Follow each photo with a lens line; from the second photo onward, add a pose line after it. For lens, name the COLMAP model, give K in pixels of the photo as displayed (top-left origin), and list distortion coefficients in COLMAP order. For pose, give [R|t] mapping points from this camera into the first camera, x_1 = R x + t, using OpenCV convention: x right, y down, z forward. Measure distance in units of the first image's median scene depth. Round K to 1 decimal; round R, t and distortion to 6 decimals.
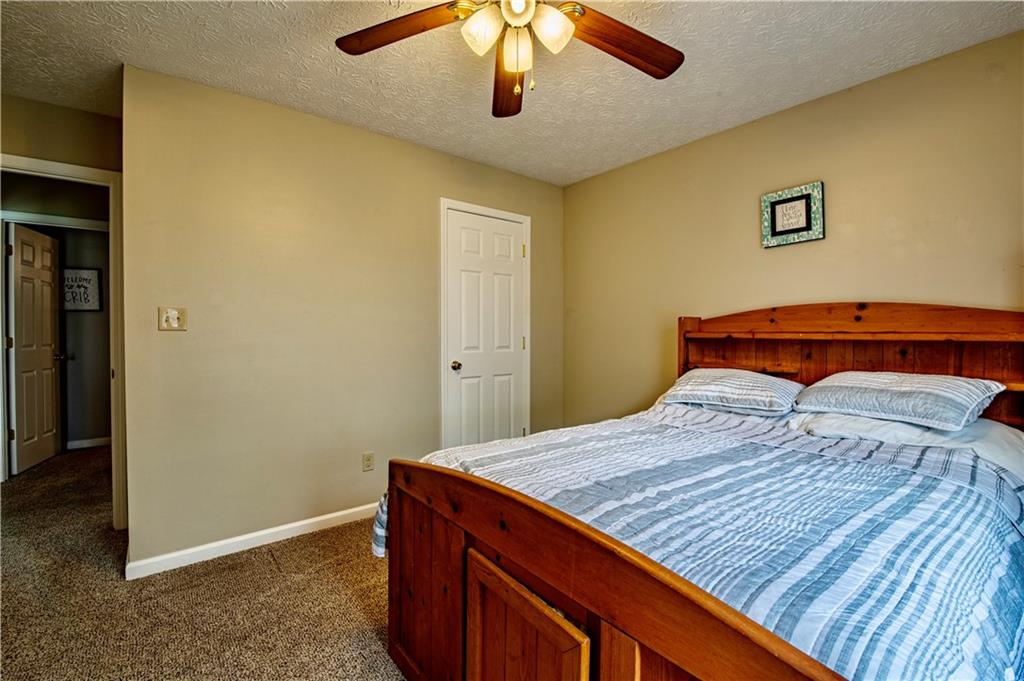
lens RADIAL K [[444.2, 0, 506.2], [0, 444.2, 338.0], [0, 0, 1]] dist [-0.005072, -0.008060]
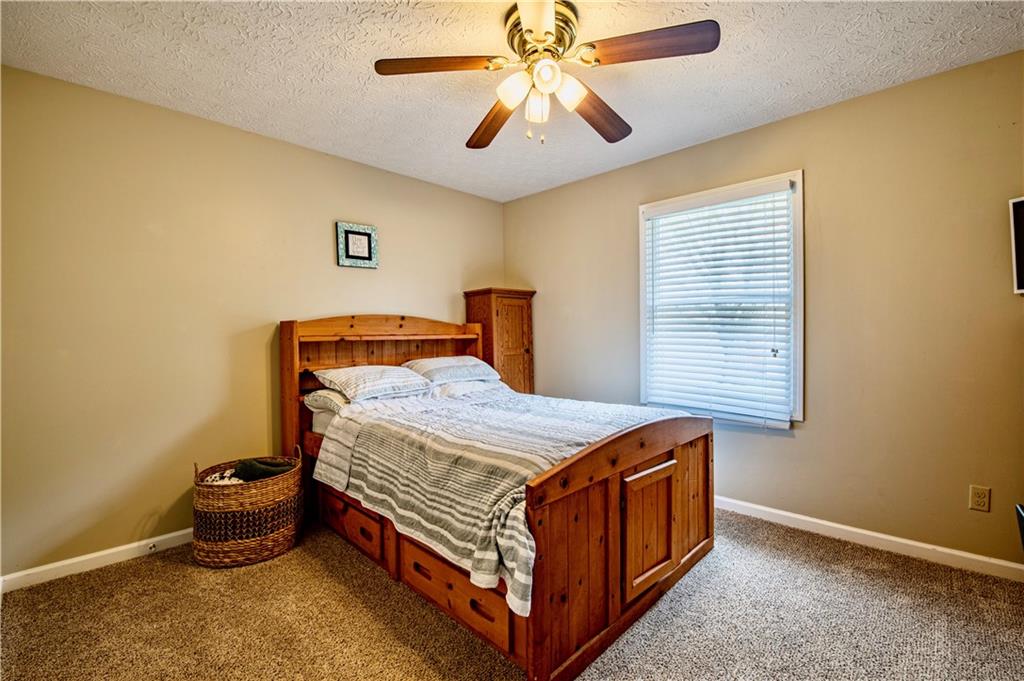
lens RADIAL K [[444.2, 0, 507.8], [0, 444.2, 336.8], [0, 0, 1]] dist [-0.005072, -0.008060]
pose [[-0.140813, -0.008892, 0.989996, -0.723337], [0.021080, 0.999706, 0.011977, -0.014963], [-0.989812, 0.022555, -0.140584, 0.767317]]
